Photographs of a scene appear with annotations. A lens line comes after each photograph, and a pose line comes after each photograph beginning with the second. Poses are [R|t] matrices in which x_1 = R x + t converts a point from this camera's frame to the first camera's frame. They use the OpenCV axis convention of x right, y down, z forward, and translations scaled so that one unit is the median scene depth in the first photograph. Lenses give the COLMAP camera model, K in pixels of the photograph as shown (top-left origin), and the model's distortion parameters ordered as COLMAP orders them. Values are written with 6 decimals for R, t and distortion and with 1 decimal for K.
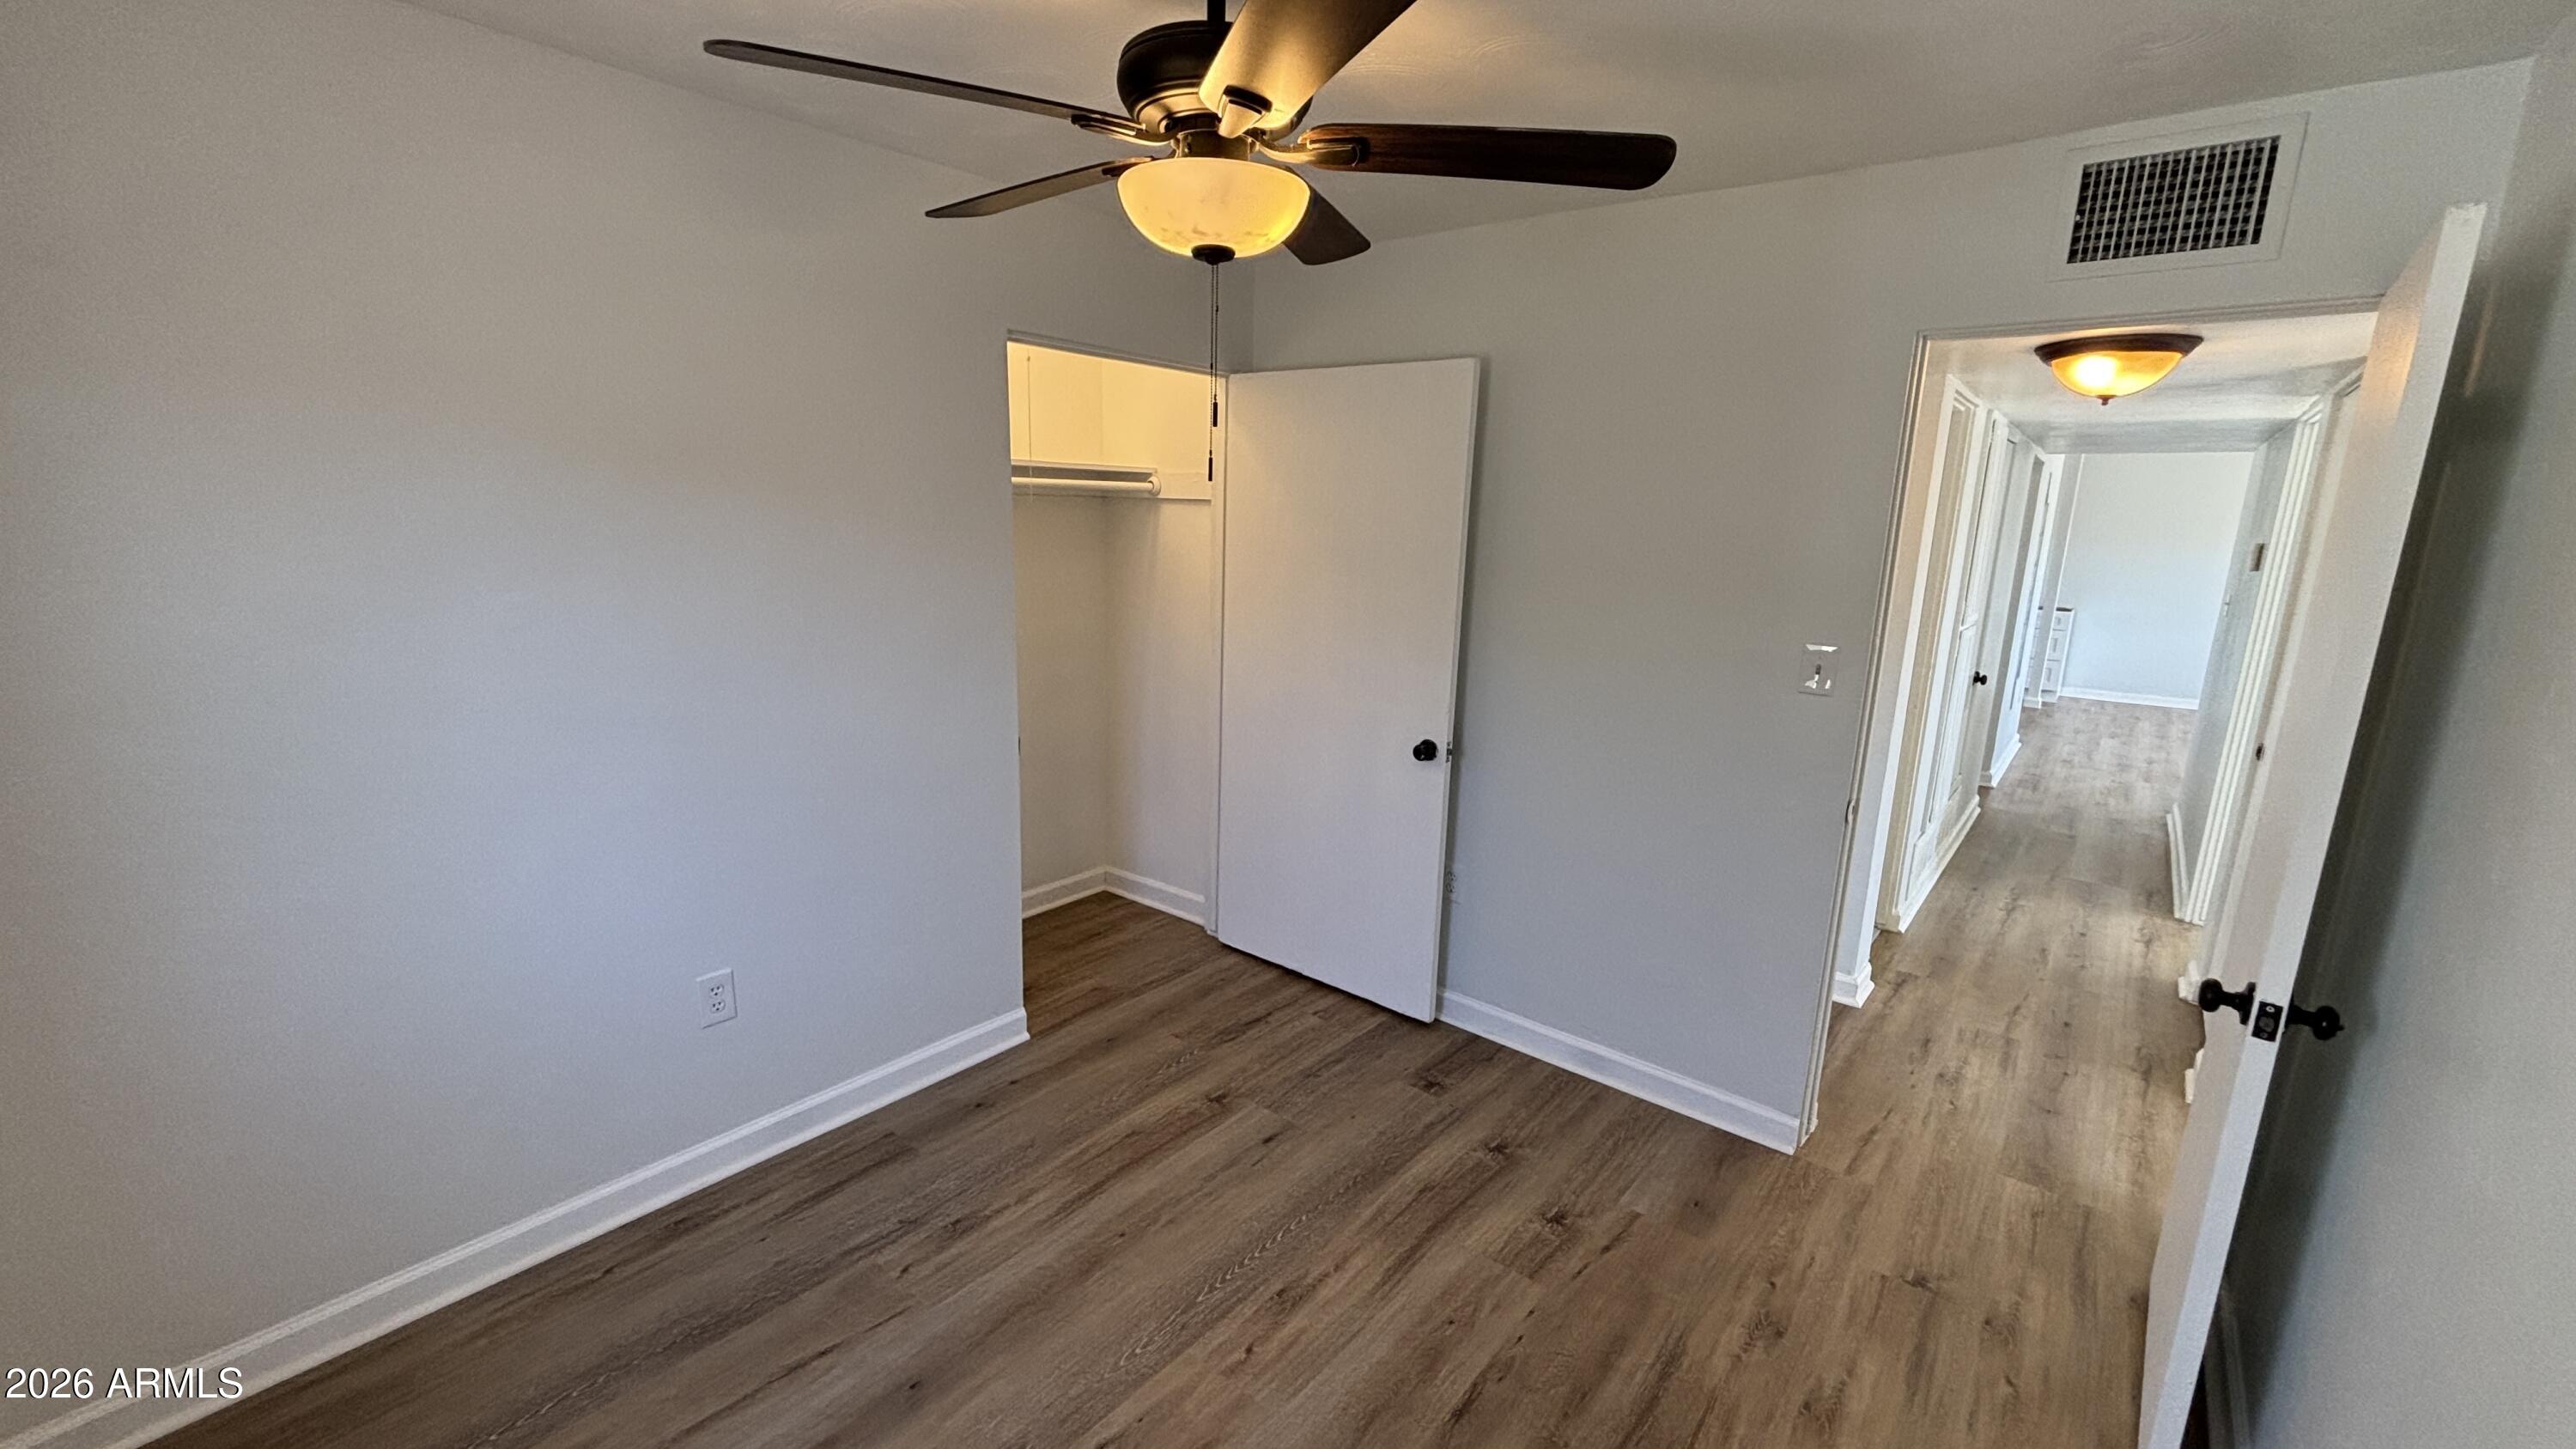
lens RADIAL K [[1034.6, 0, 1264.7], [0, 1034.6, 734.7], [0, 0, 1]] dist [0.000926, 0.000066]
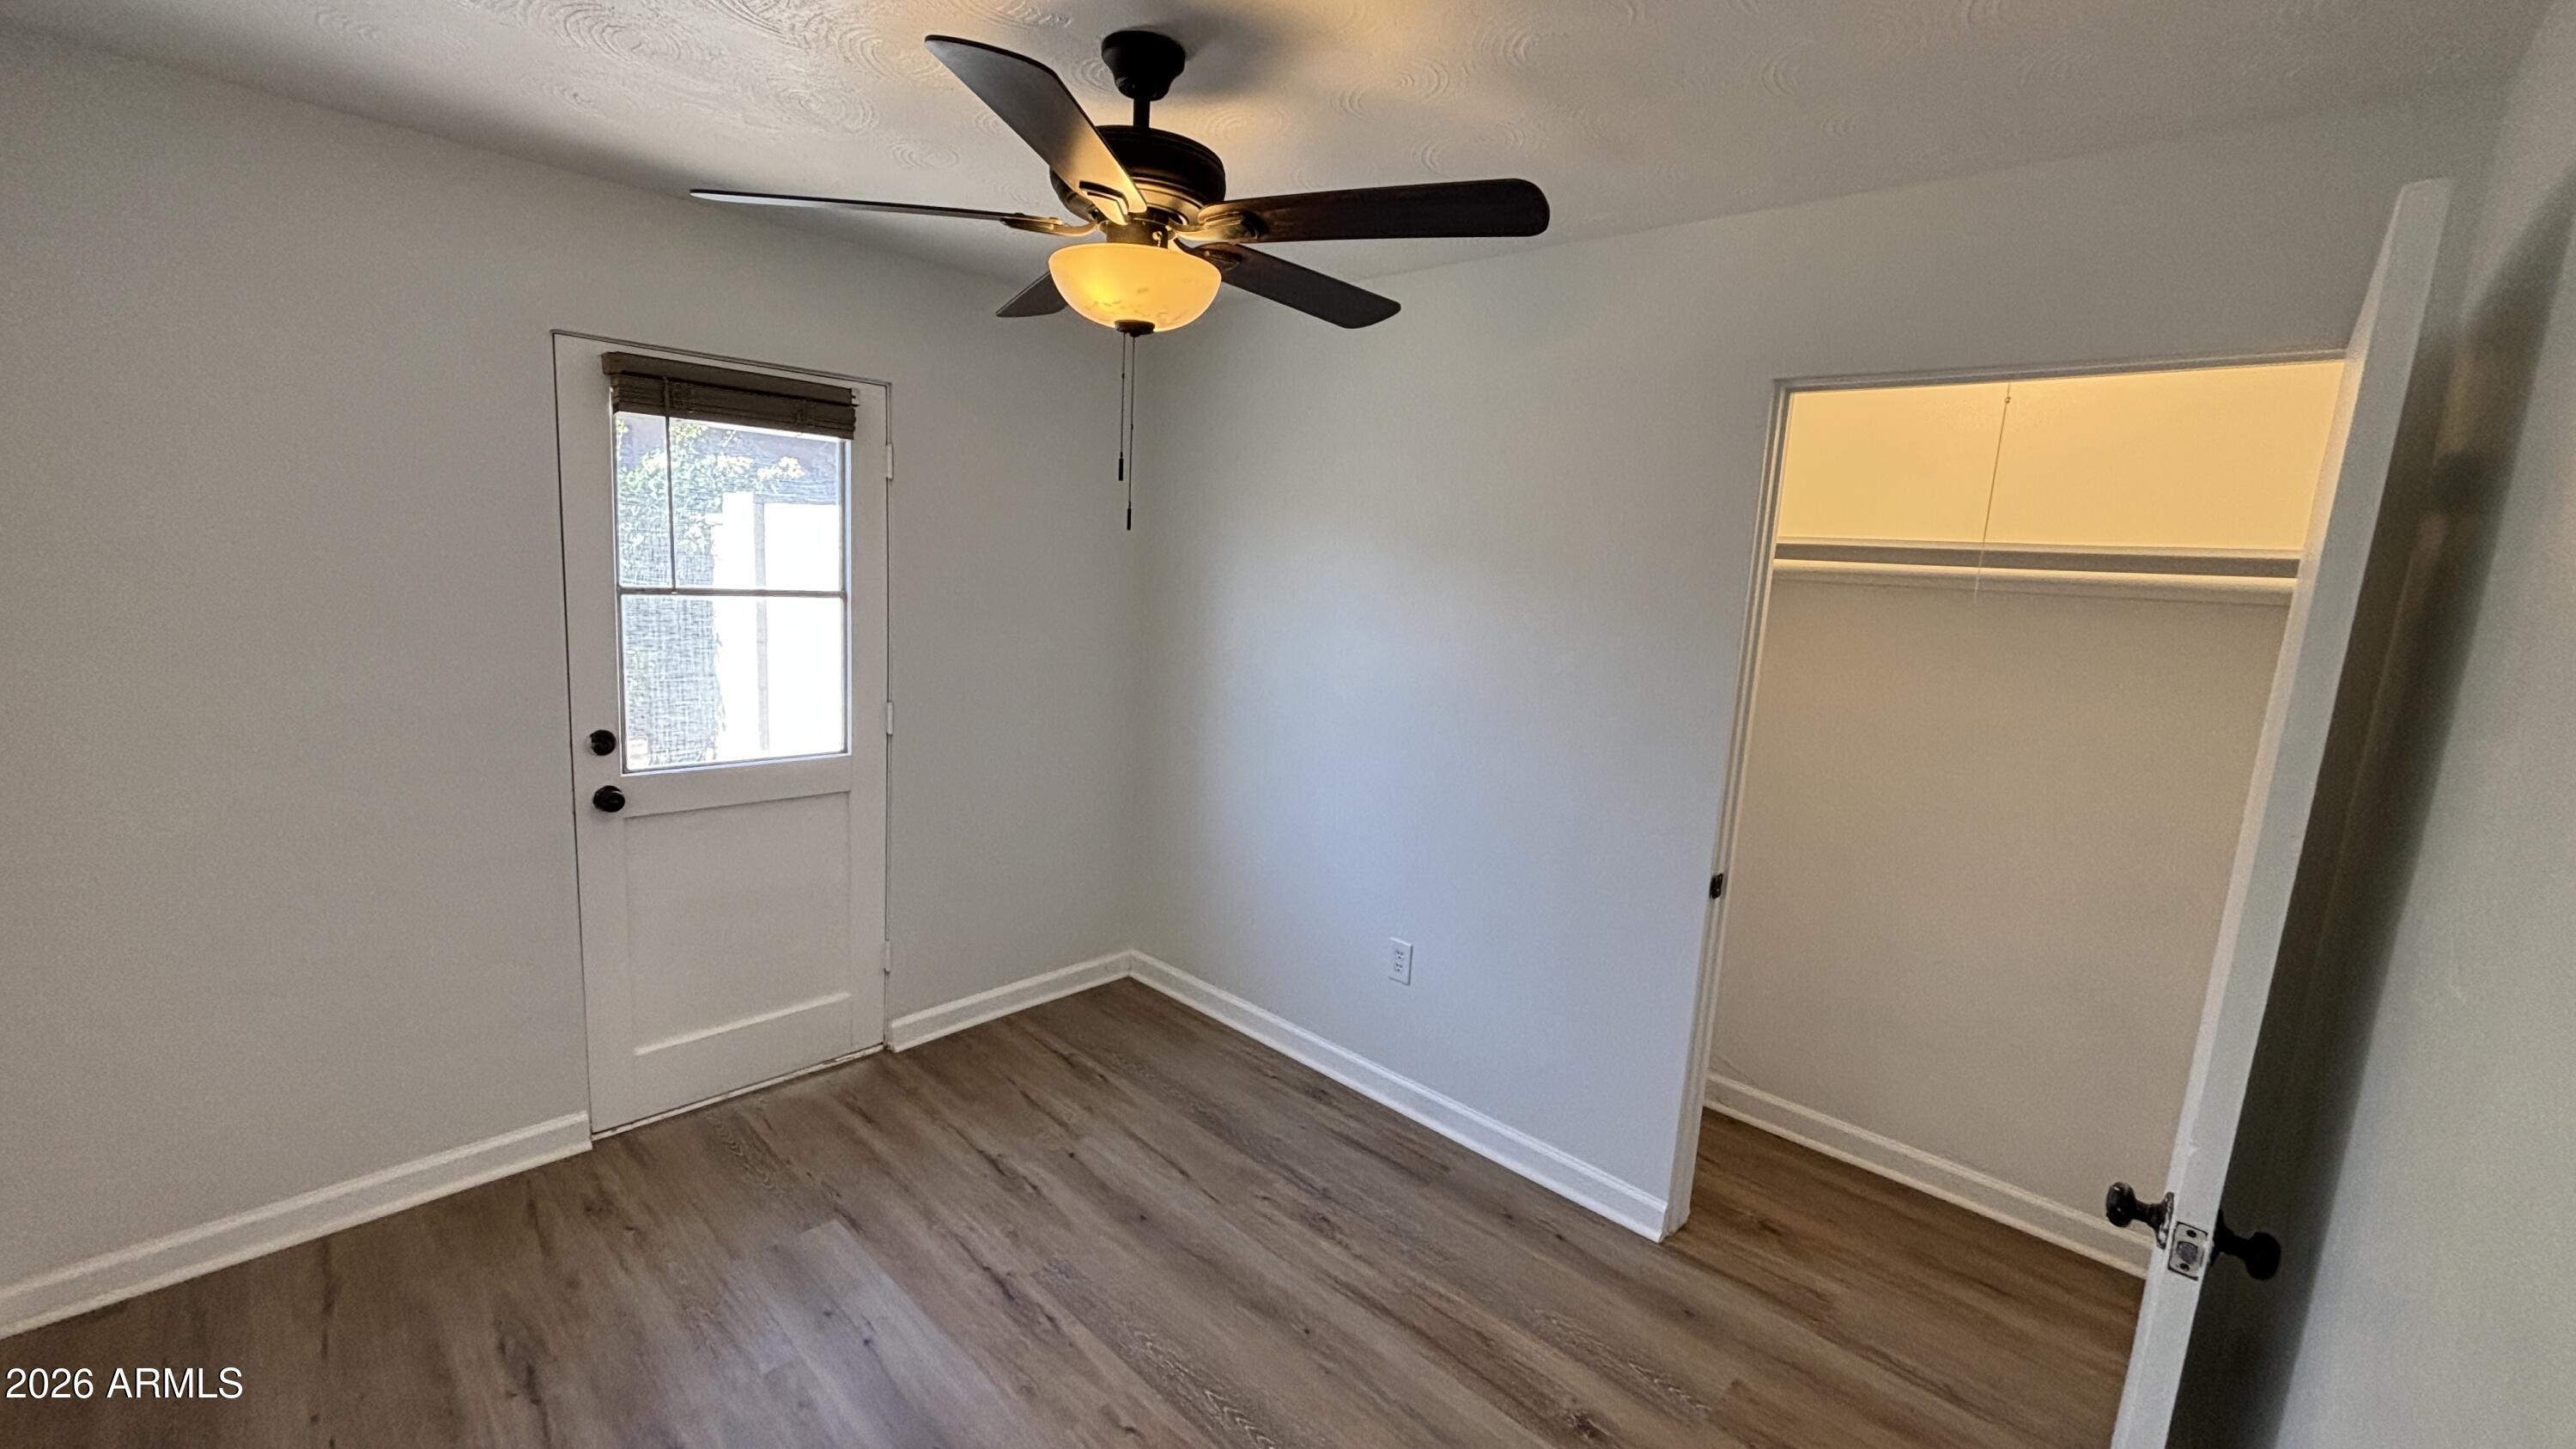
lens RADIAL K [[1034.6, 0, 1283.8], [0, 1034.6, 730.7], [0, 0, 1]] dist [0.000926, 0.000066]
pose [[-0.049929, 0.146222, -0.987991, 0.661726], [-0.275355, 0.948871, 0.154347, -0.162336], [0.960045, 0.279755, -0.007114, 0.771705]]
